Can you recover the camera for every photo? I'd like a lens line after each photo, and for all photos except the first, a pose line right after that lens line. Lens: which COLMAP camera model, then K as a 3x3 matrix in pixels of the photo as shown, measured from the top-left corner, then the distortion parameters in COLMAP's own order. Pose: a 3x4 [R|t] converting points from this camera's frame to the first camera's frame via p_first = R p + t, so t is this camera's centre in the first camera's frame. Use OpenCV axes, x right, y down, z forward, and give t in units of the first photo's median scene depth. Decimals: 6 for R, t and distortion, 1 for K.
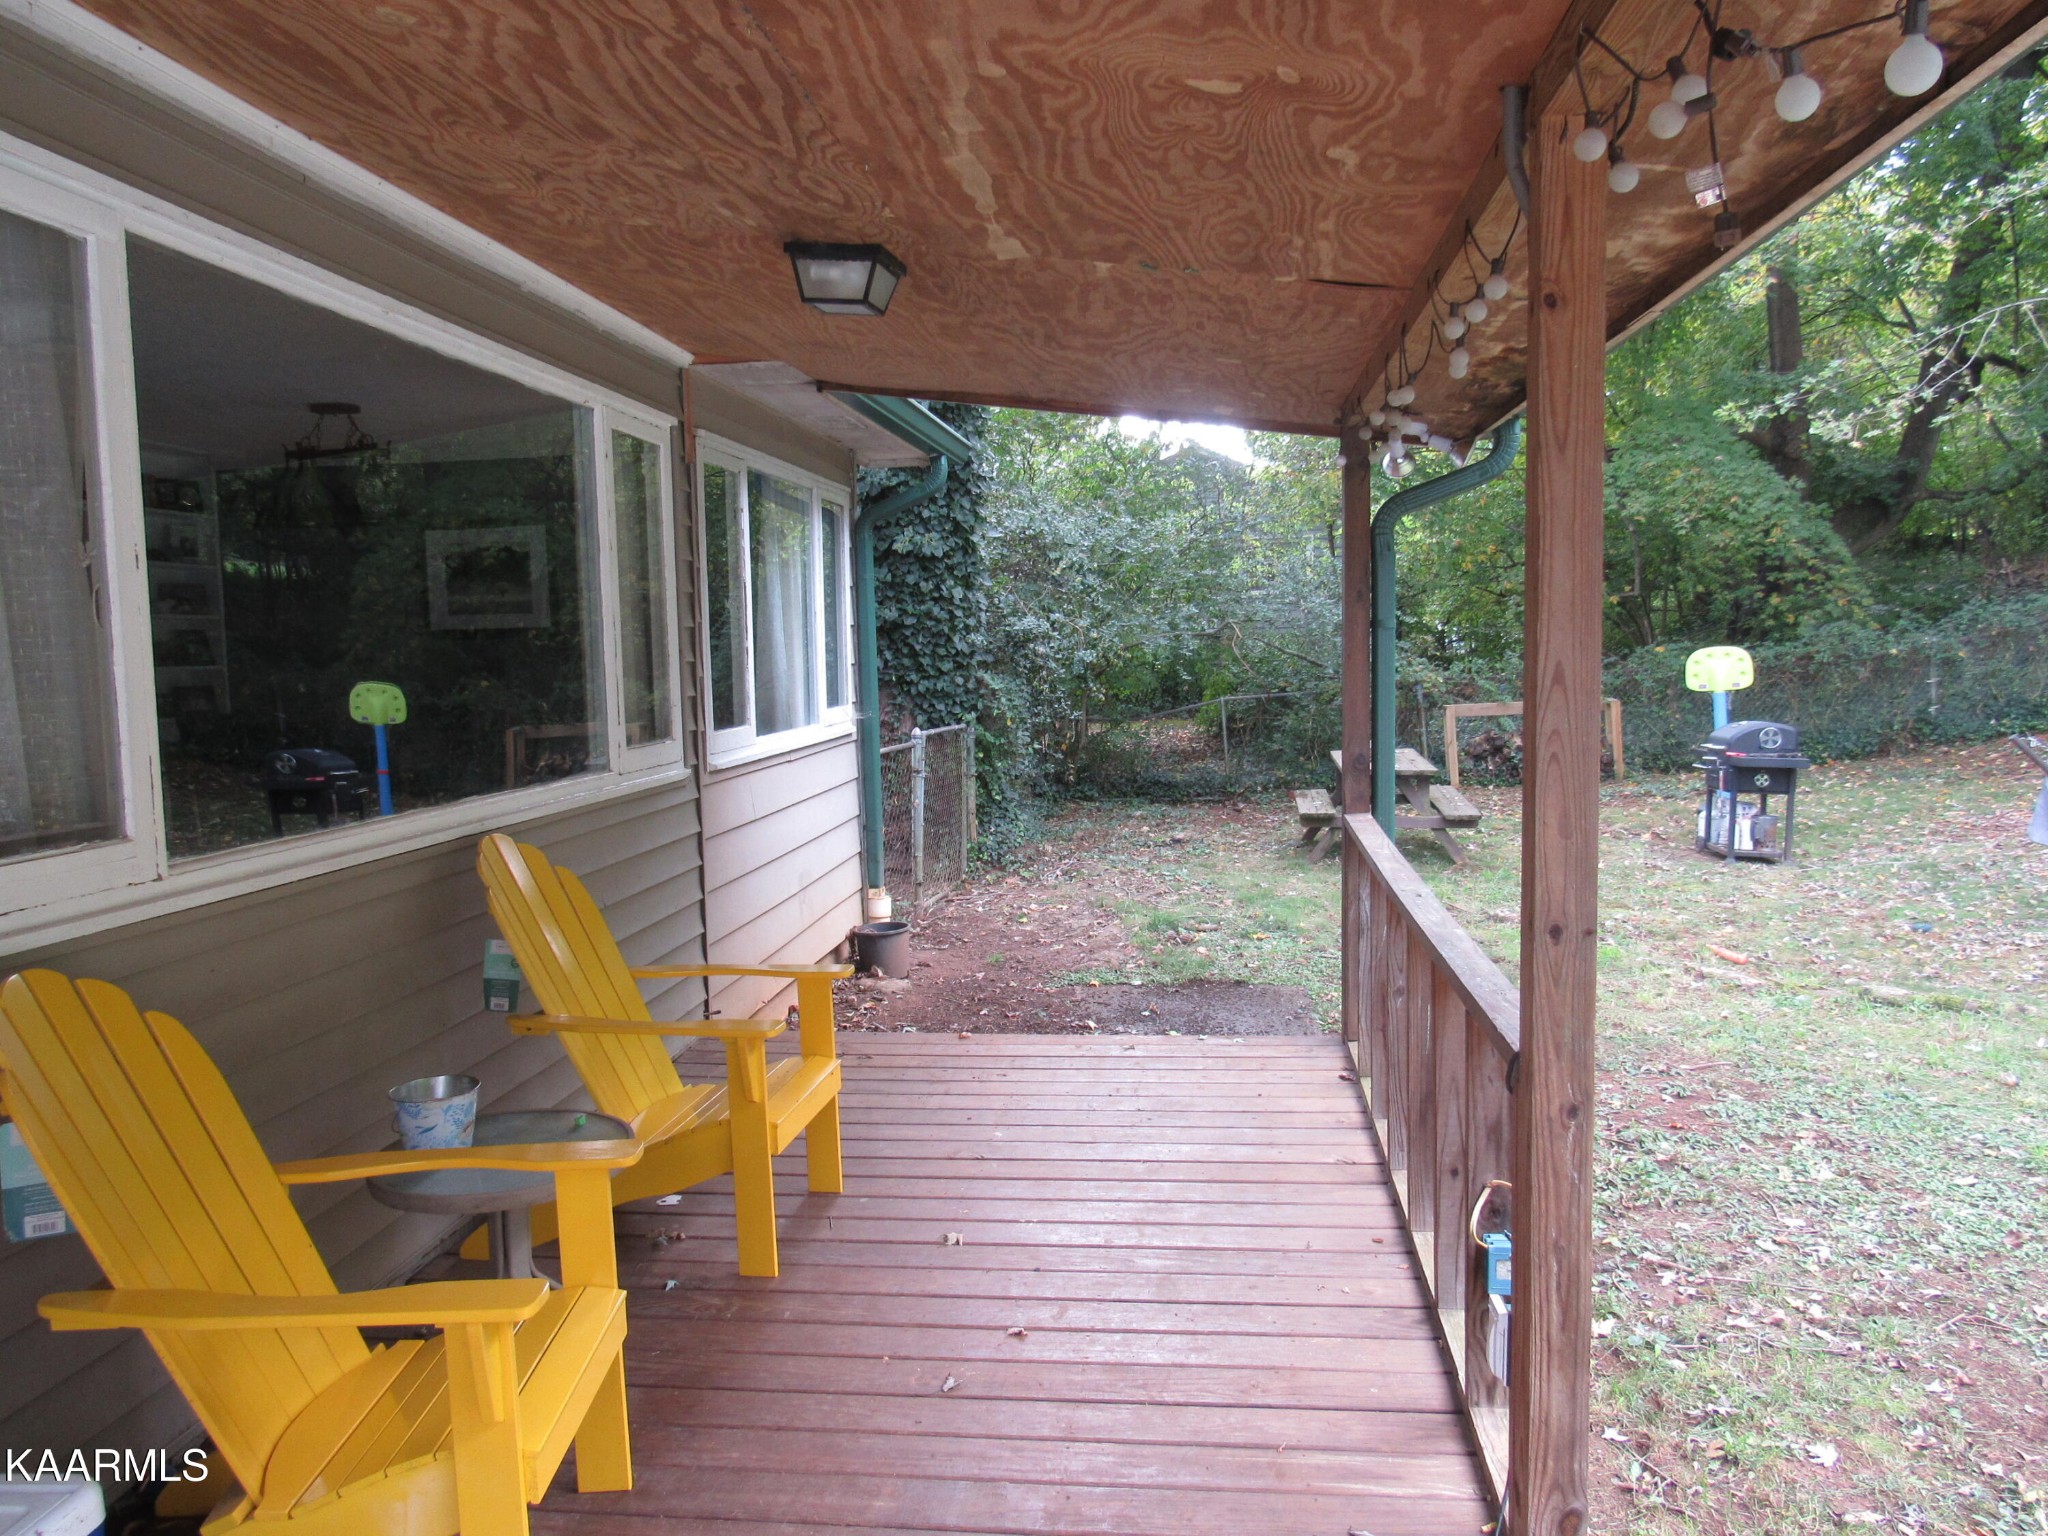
lens RADIAL K [[1468.9, 0, 1035.8], [0, 1468.9, 768.0], [0, 0, 1]] dist [-0.017527, -0.004636]
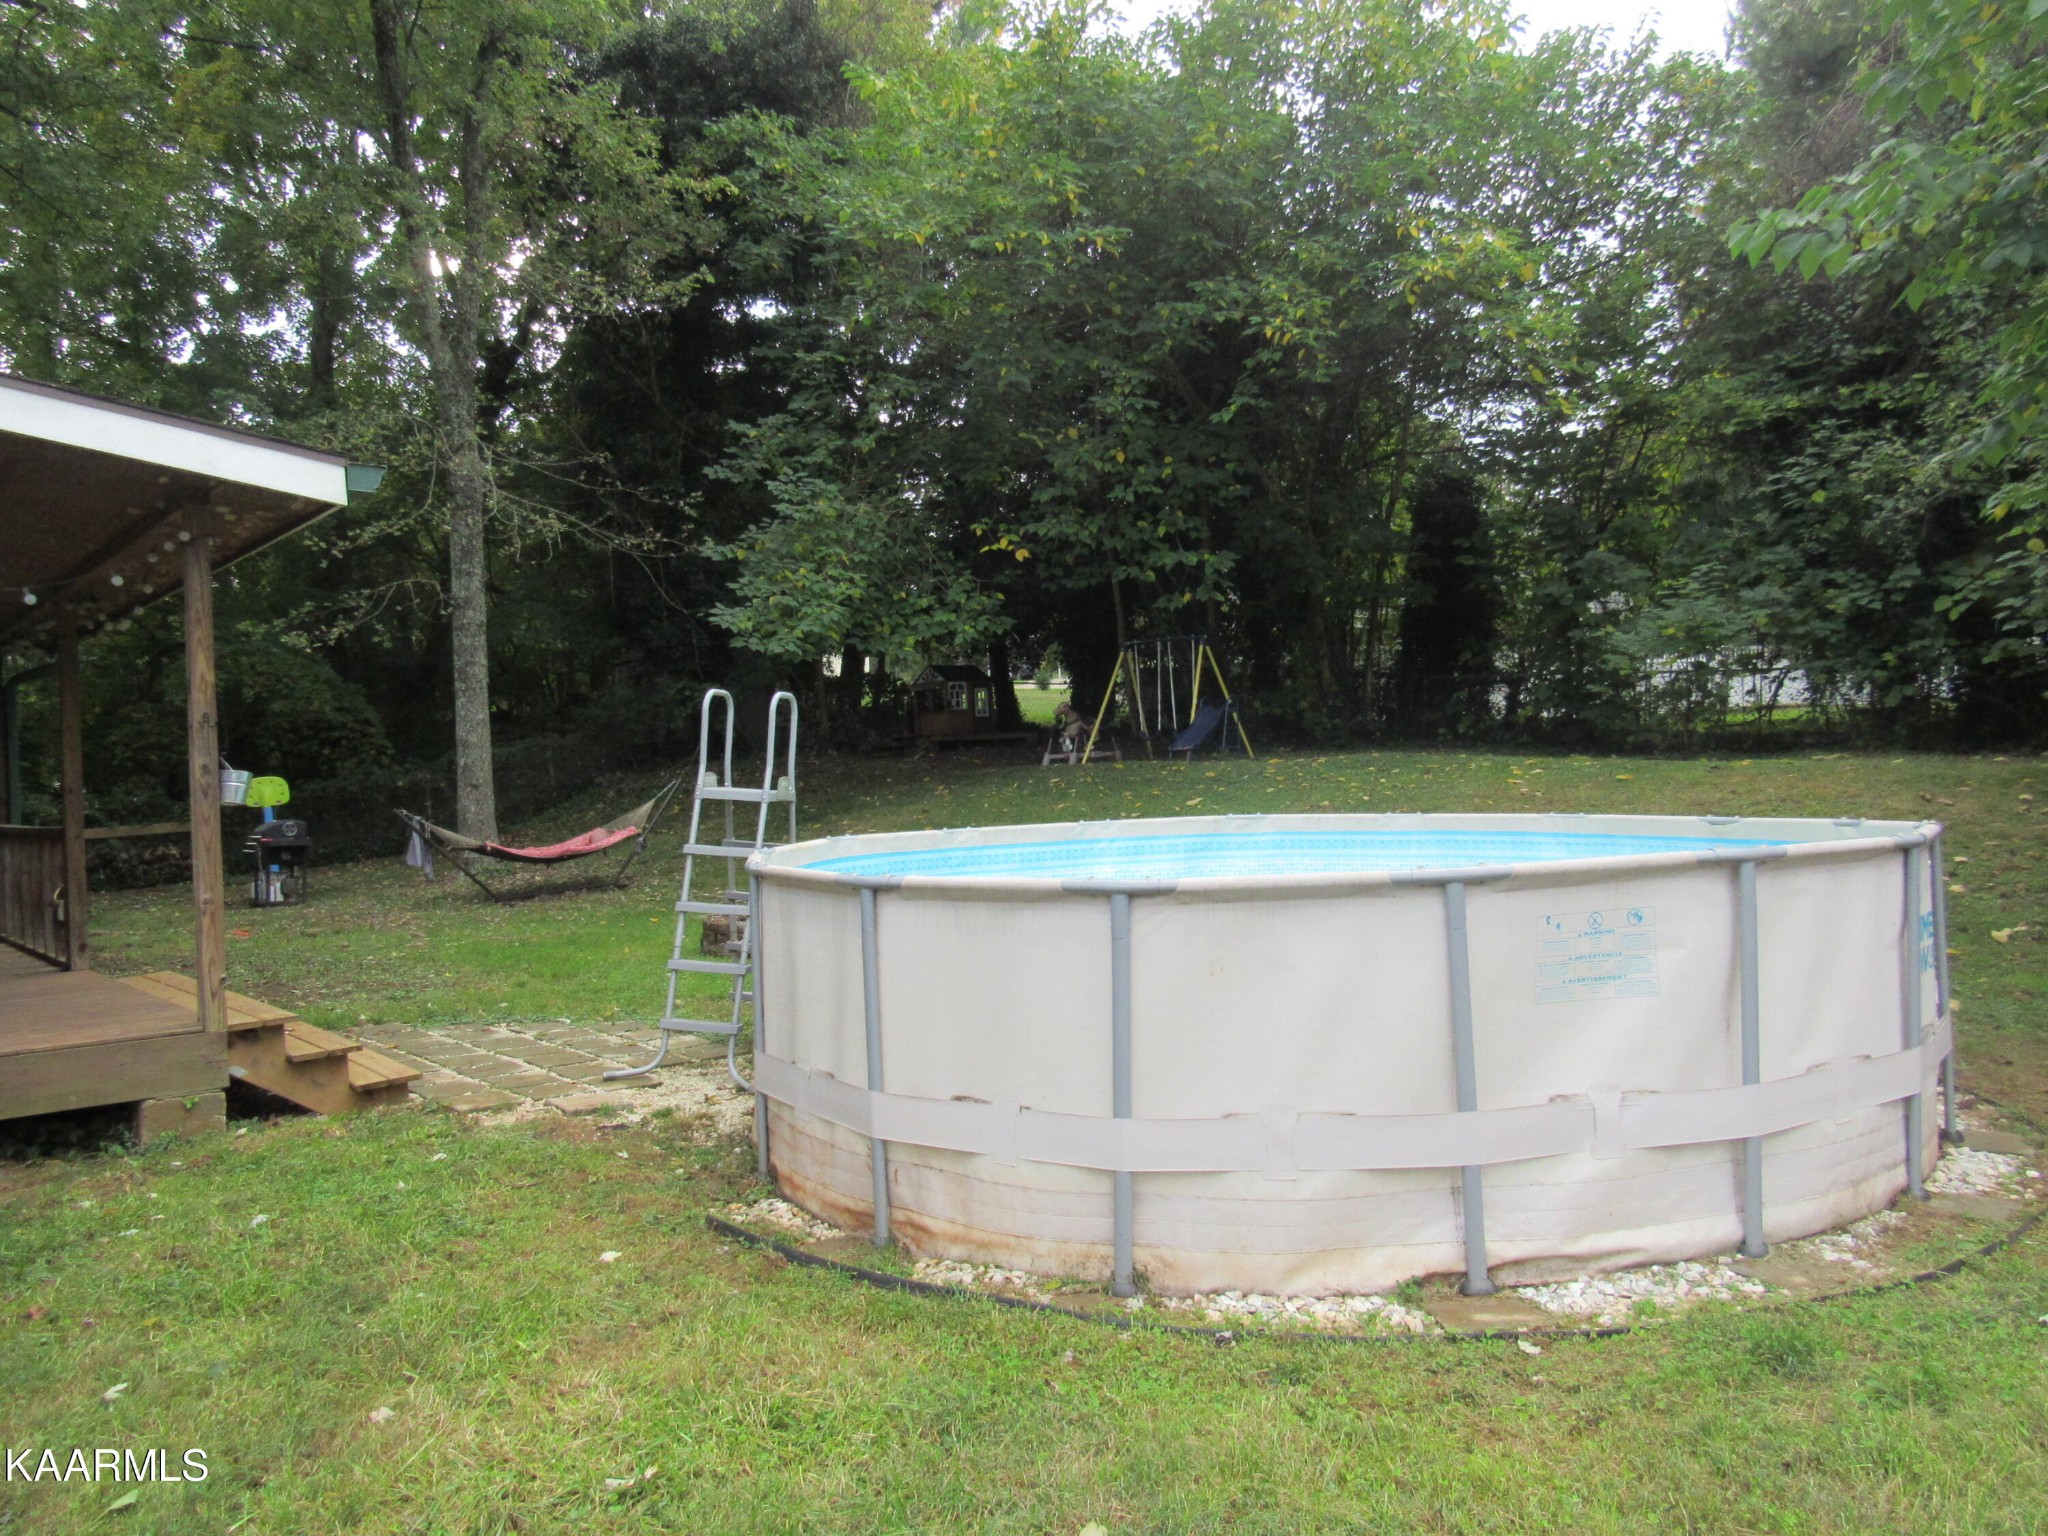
lens RADIAL K [[1468.9, 0, 1035.8], [0, 1468.9, 768.0], [0, 0, 1]] dist [-0.017527, -0.004636]
pose [[0.655370, 0.005264, 0.755290, -0.166477], [0.084775, 0.993144, -0.080482, 0.109920], [-0.750536, 0.116776, 0.650430, -0.645762]]
